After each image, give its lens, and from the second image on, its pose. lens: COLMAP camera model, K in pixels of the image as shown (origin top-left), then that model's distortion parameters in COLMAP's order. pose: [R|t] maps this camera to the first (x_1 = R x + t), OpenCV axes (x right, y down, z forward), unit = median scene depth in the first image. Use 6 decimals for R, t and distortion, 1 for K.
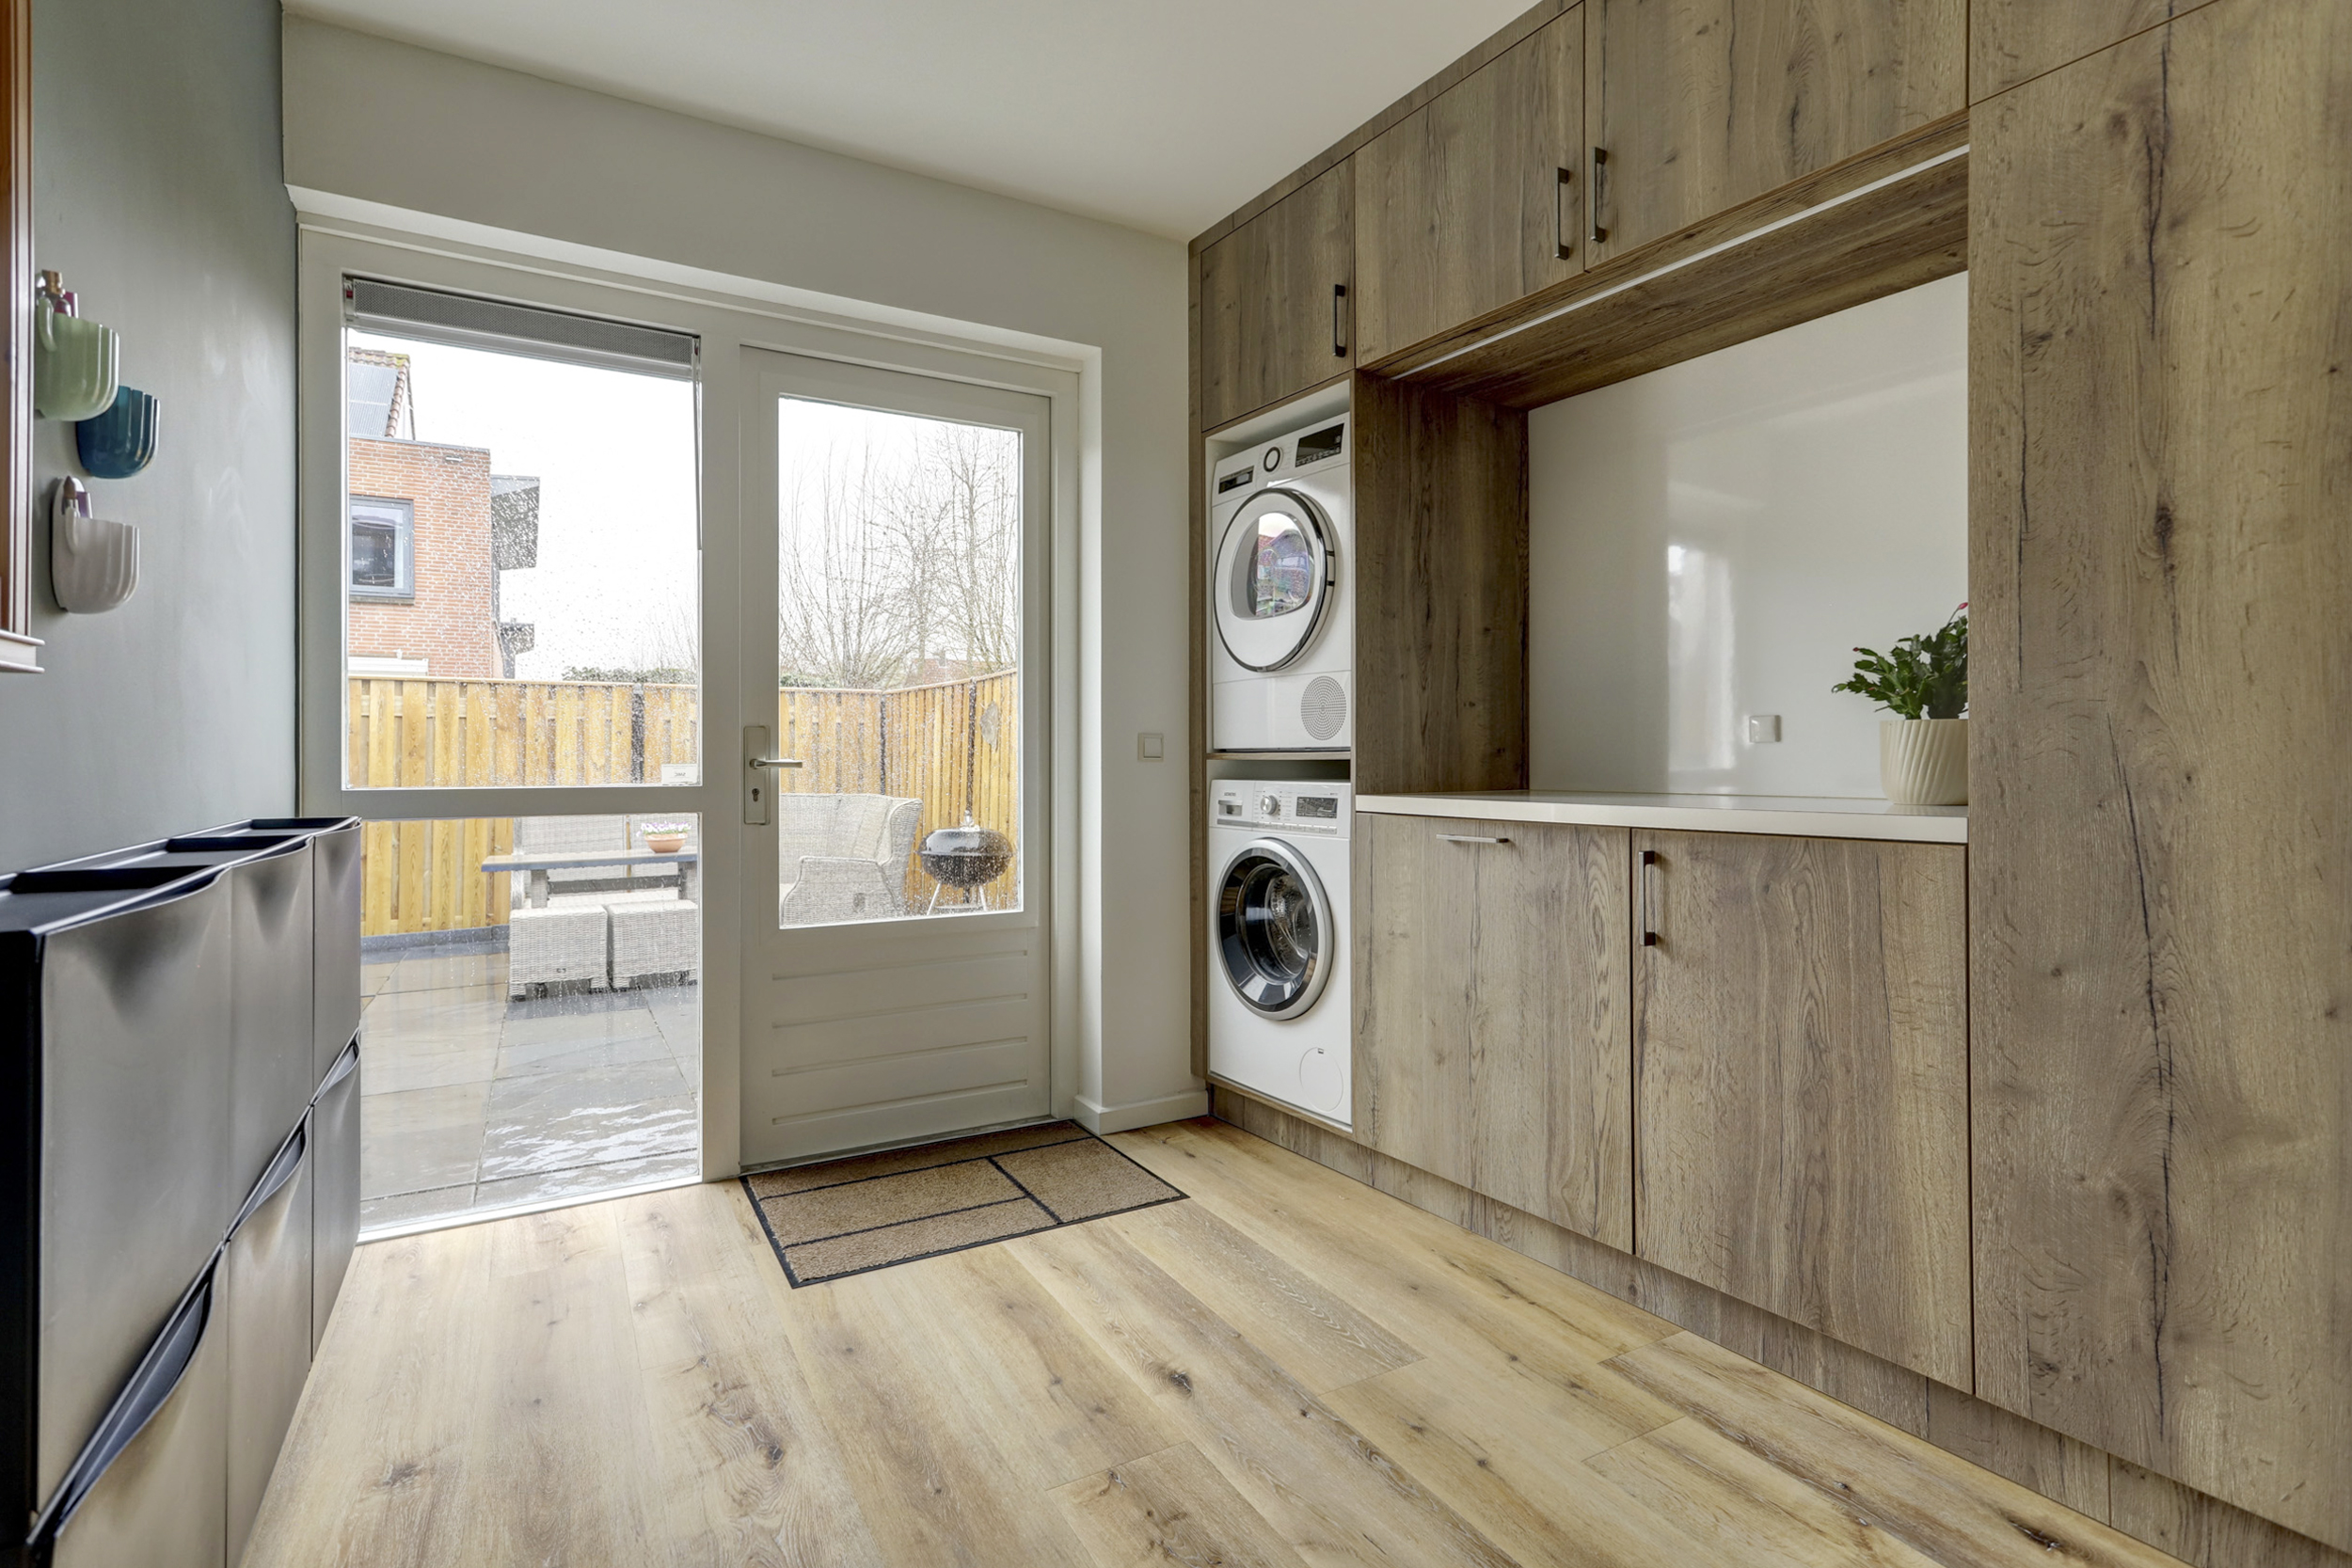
lens RADIAL K [[1124.2, 0, 1173.8], [0, 1124.2, 789.8], [0, 0, 1]] dist [0.012318, 0.002274]
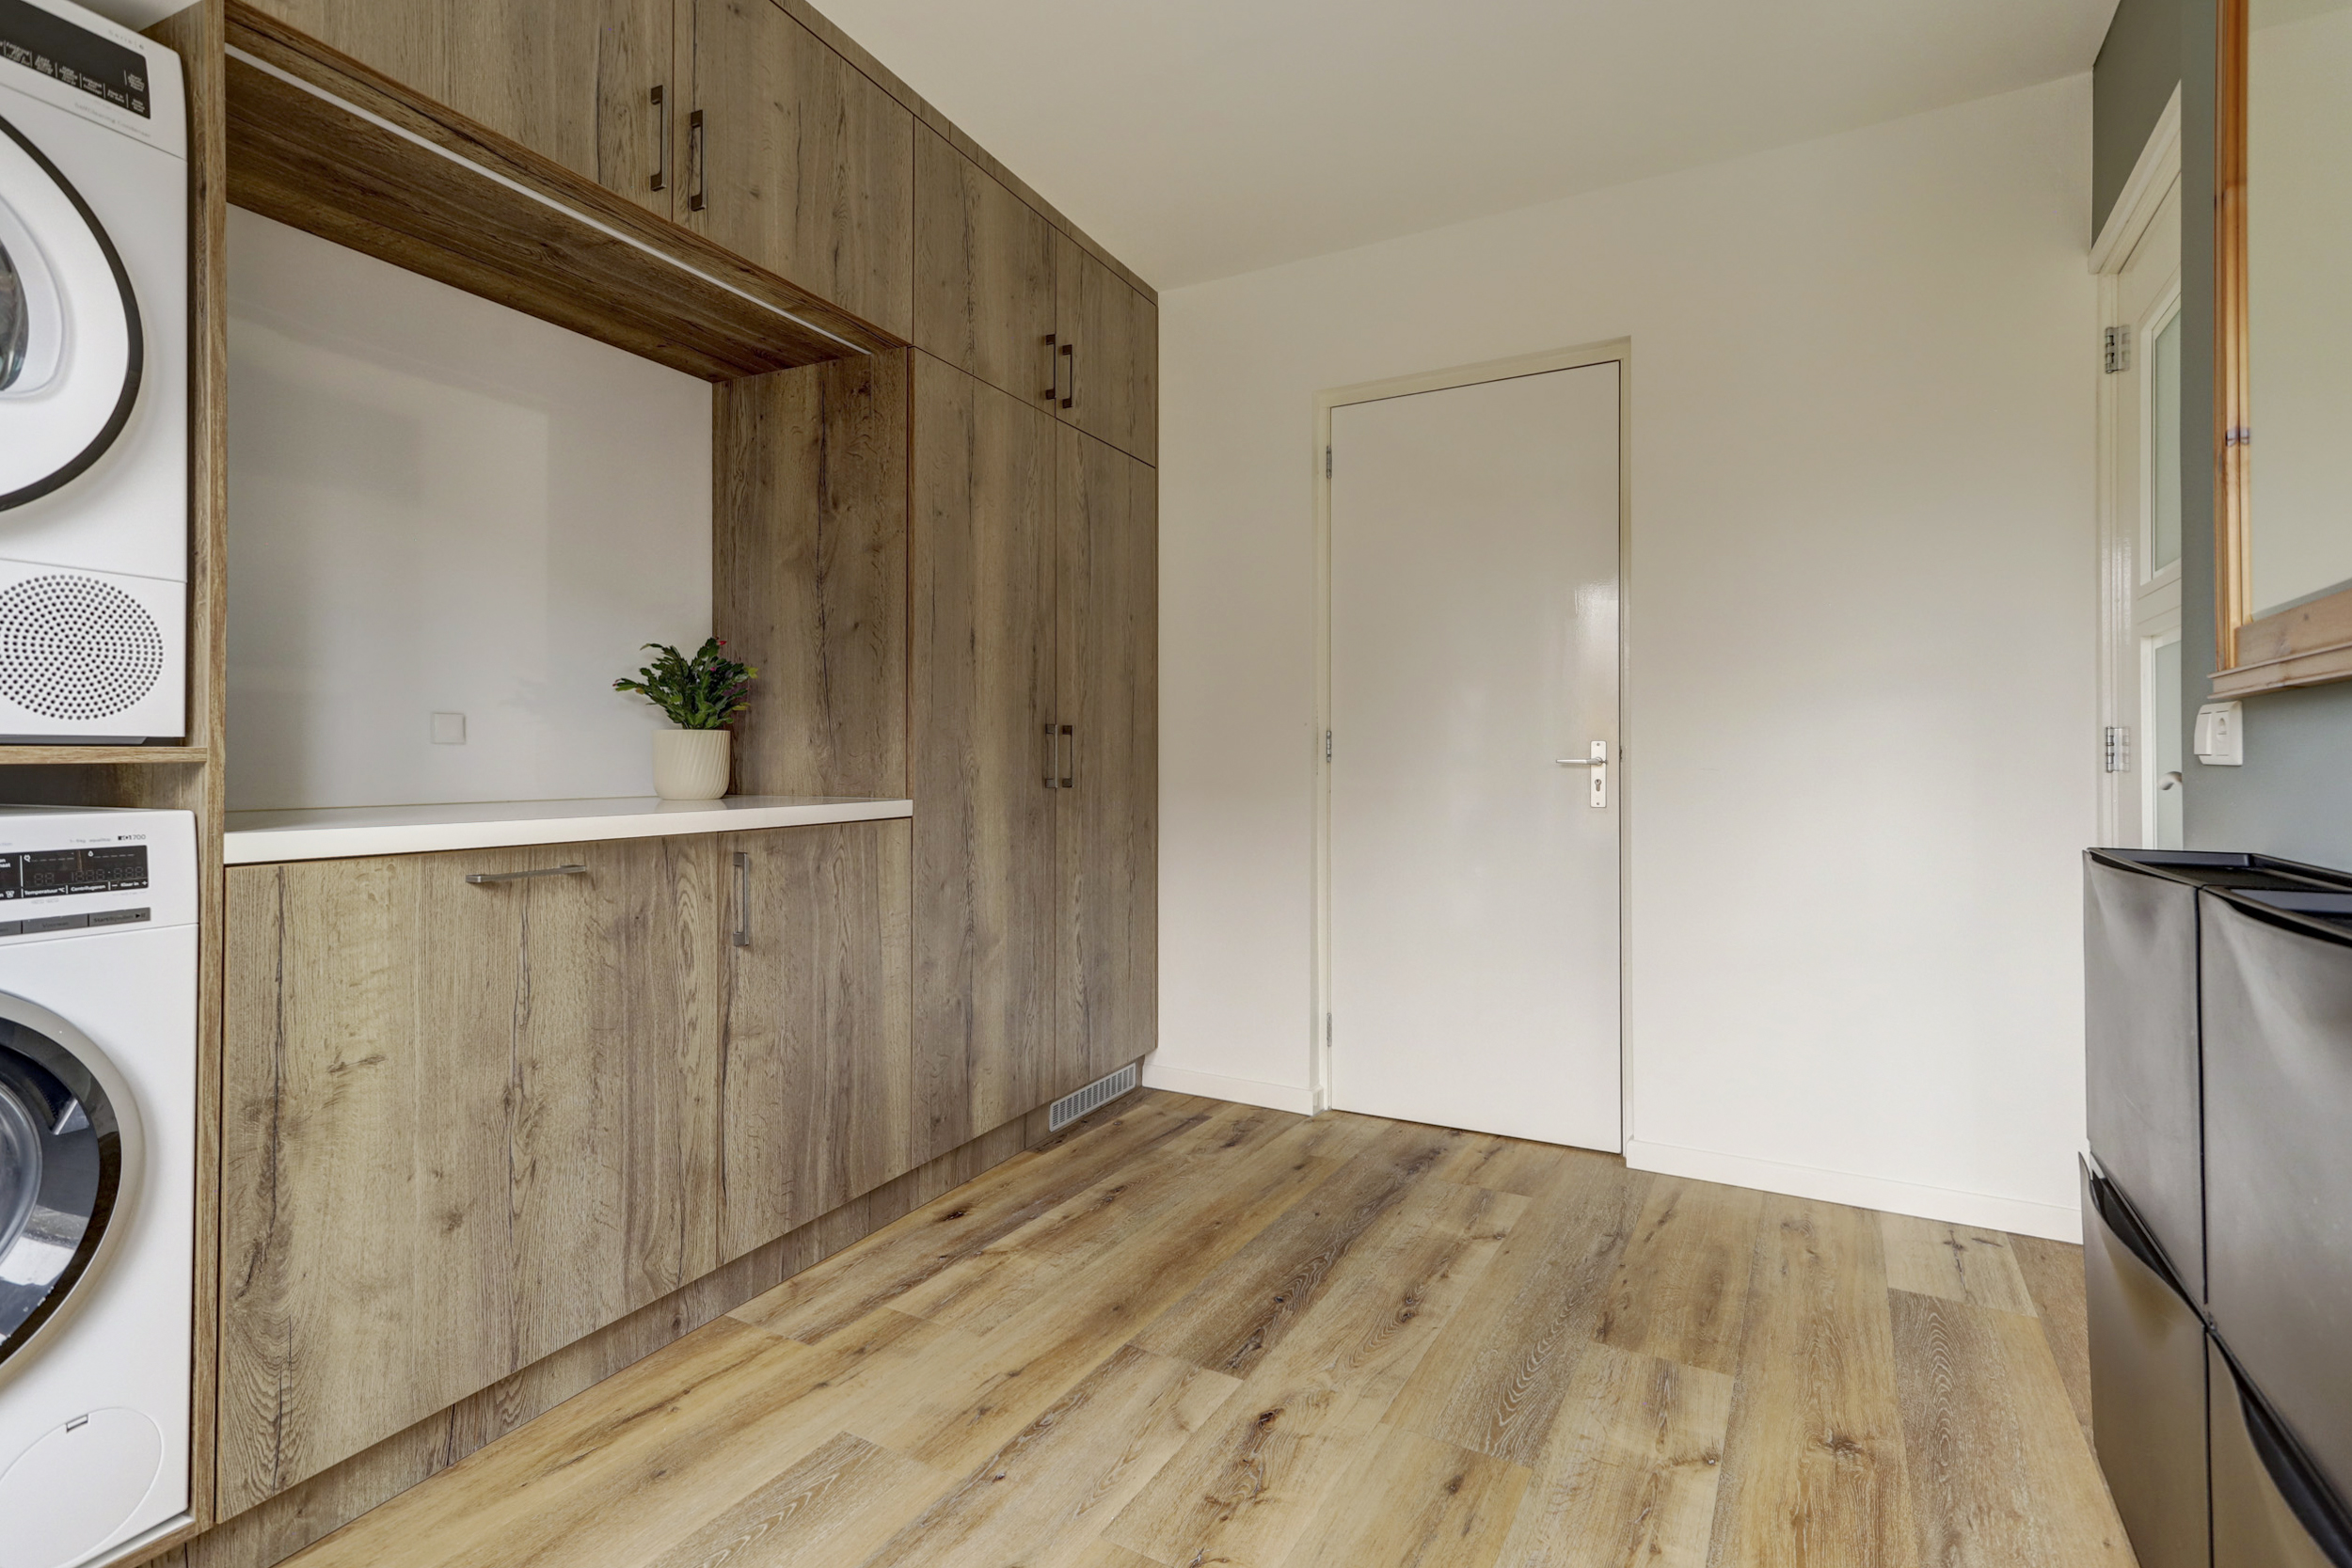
lens RADIAL K [[1145.5, 0, 1173.5], [0, 1145.5, 788.0], [0, 0, 1]] dist [0.024961, 0.000131]
pose [[-0.508128, -0.017997, 0.861094, -0.671024], [0.025715, 0.999019, 0.036054, -0.031478], [-0.860898, 0.040463, -0.507167, 1.187345]]
